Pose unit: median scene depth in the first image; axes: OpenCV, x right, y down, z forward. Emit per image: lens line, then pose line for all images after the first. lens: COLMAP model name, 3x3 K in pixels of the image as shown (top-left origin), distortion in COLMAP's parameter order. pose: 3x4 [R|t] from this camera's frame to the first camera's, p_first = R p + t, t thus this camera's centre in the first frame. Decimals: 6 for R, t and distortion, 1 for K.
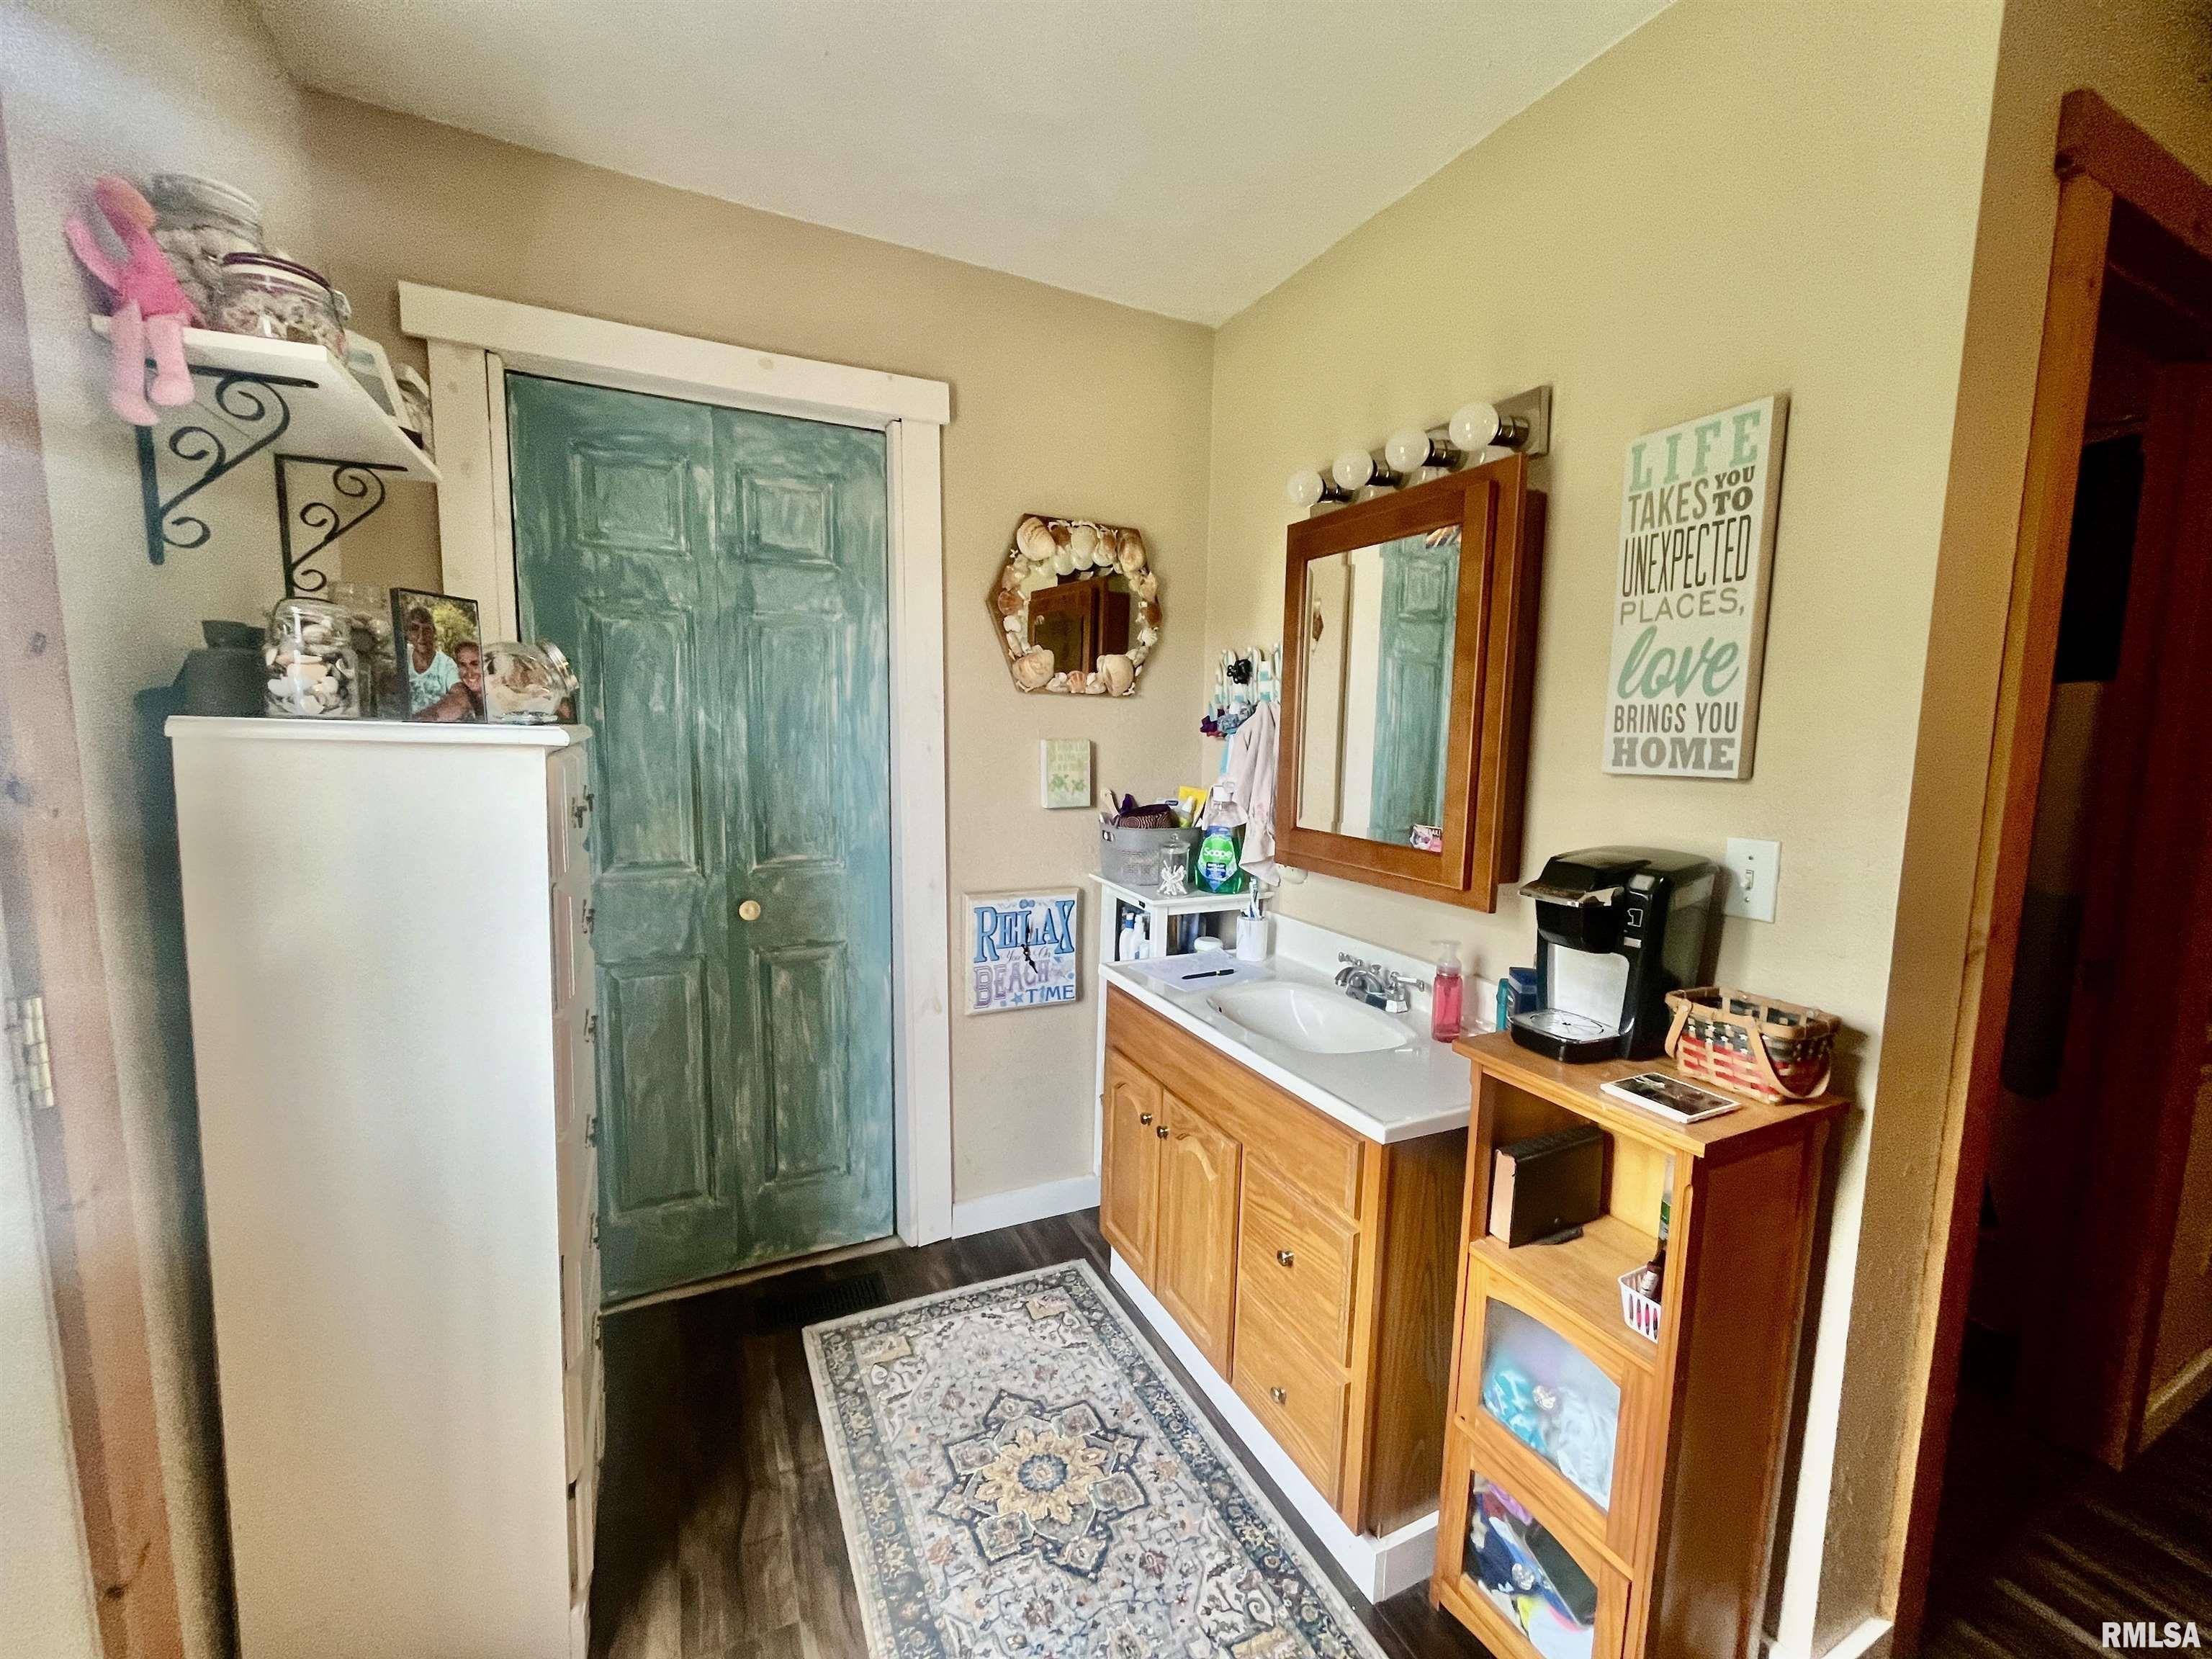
lens RADIAL K [[893.0, 0, 1097.4], [0, 893.0, 829.8], [0, 0, 1]] dist [-0.002879, -0.000418]
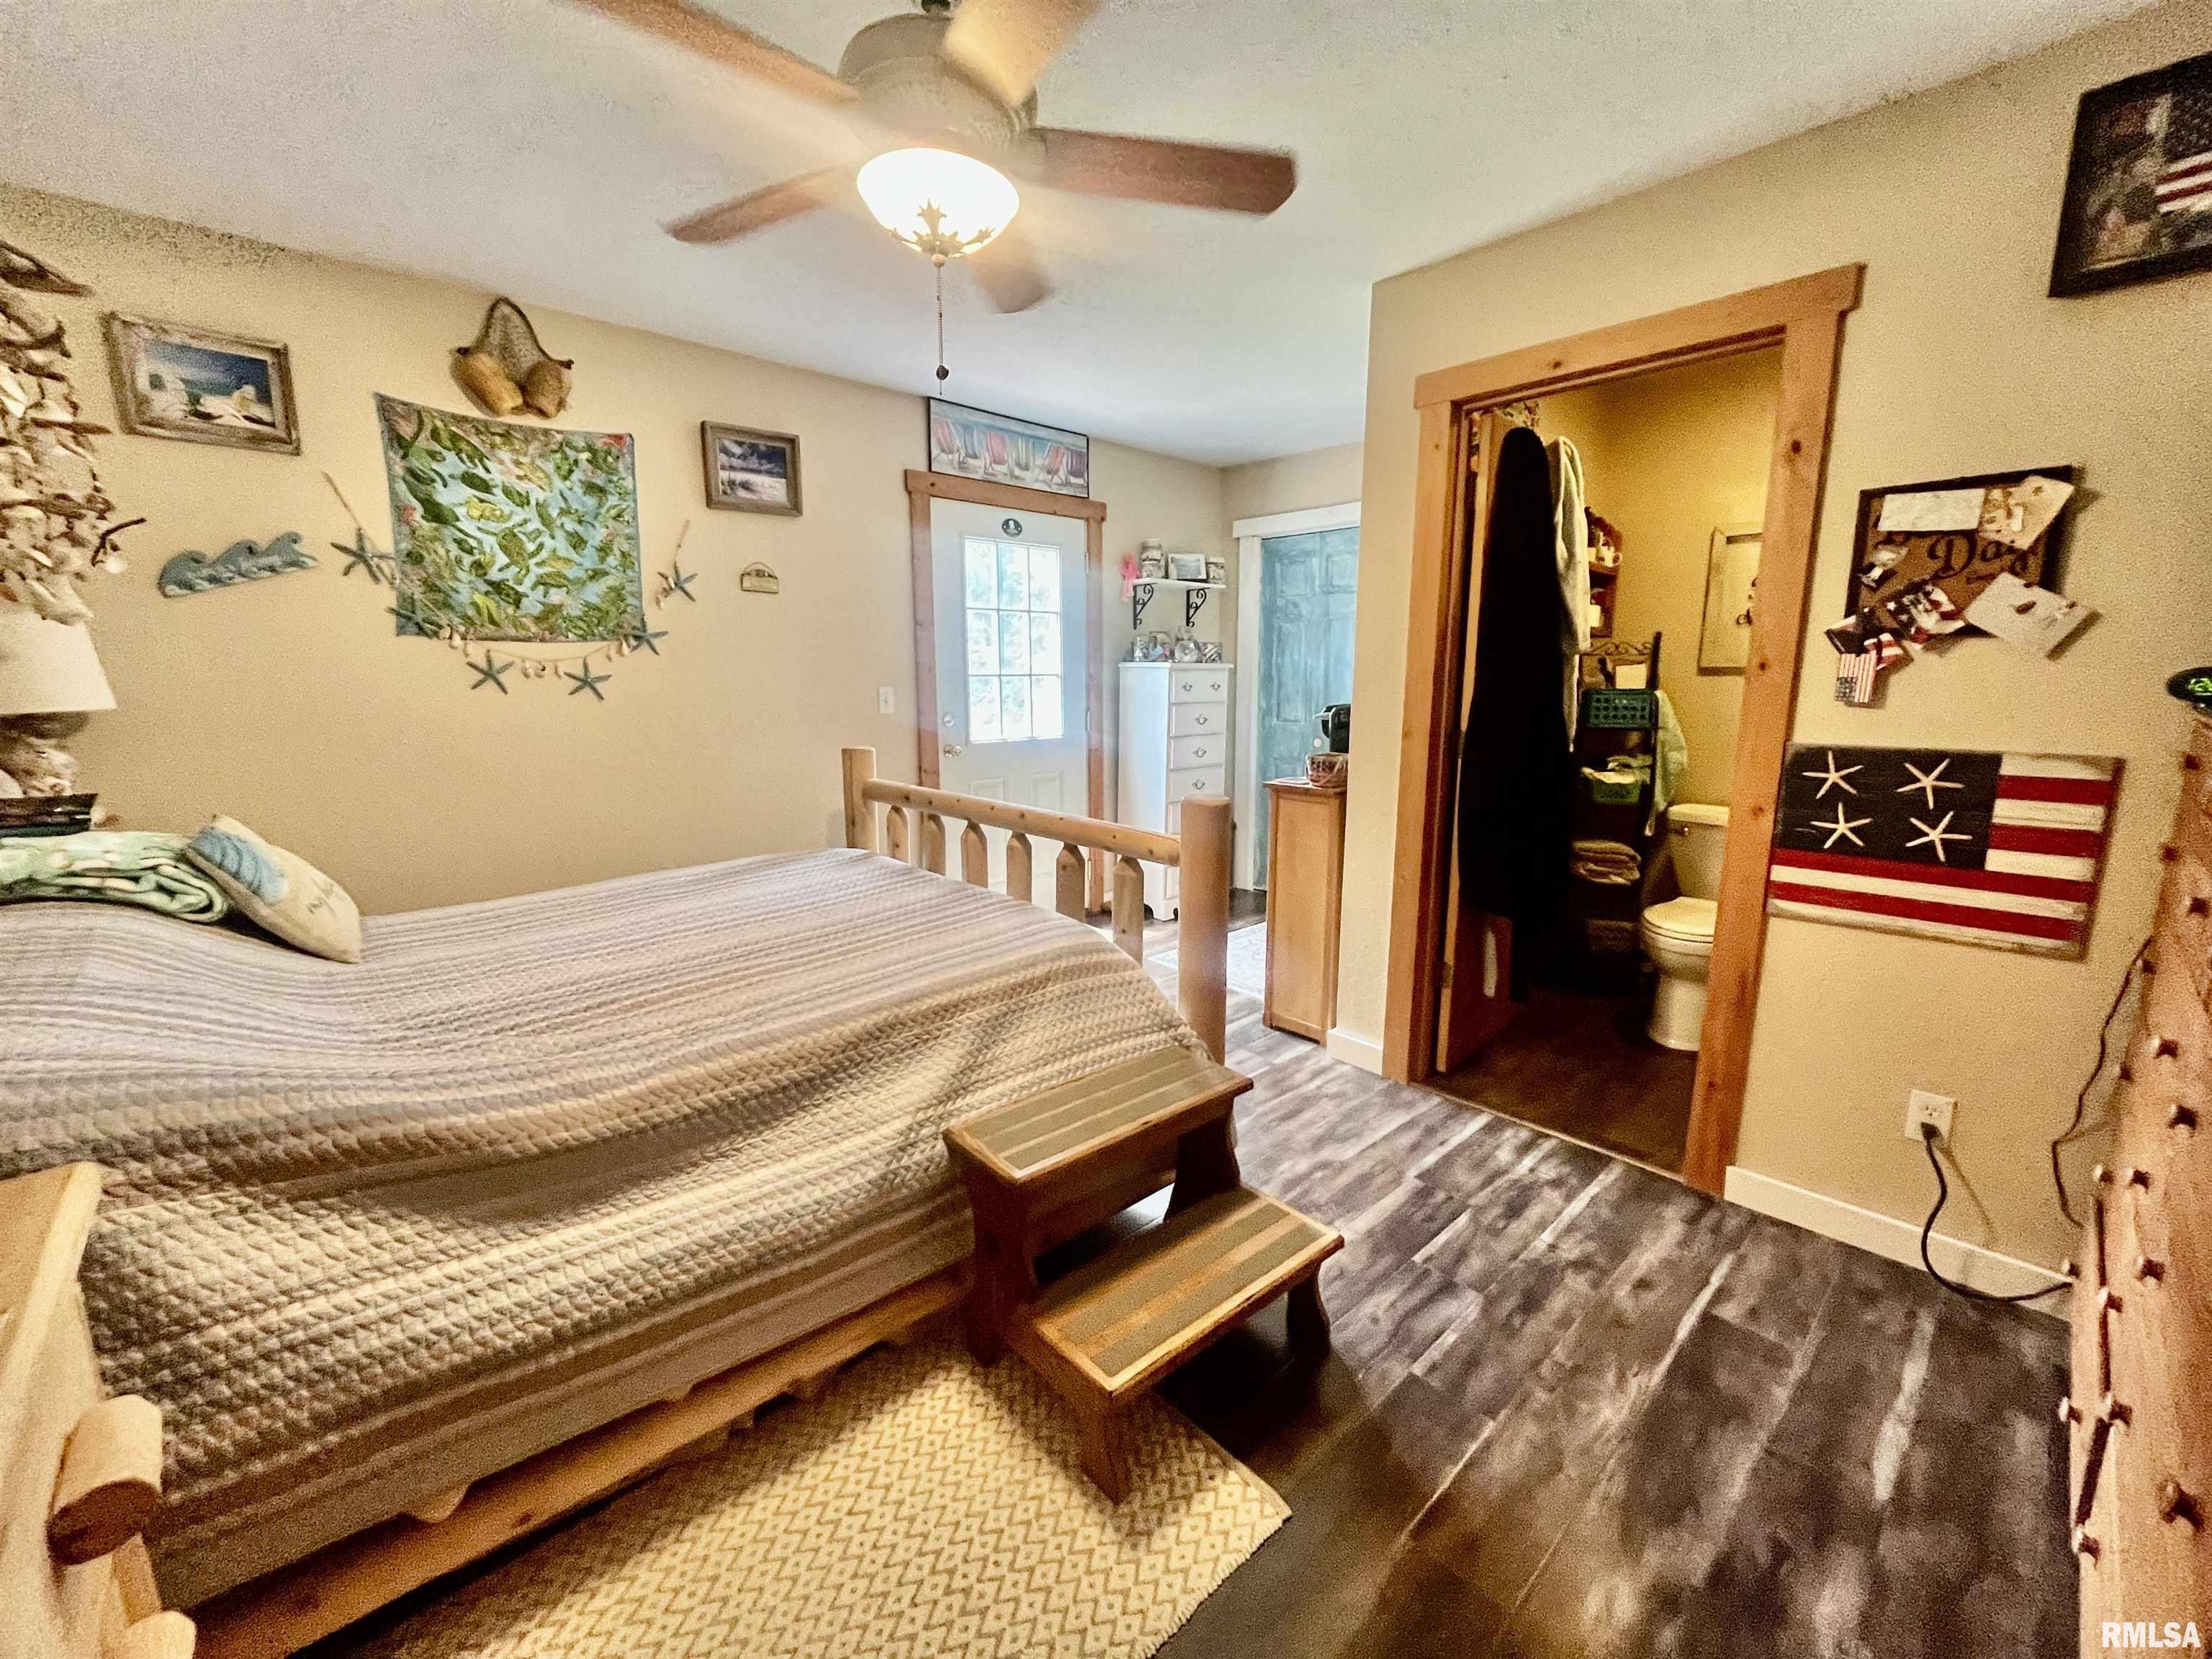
lens RADIAL K [[893.0, 0, 1097.4], [0, 893.0, 829.8], [0, 0, 1]] dist [-0.002879, -0.000418]
pose [[0.302006, 0.136266, -0.943517, 1.957176], [-0.096511, 0.989017, 0.111945, 0.130094], [0.948408, 0.057252, 0.311840, -0.324198]]
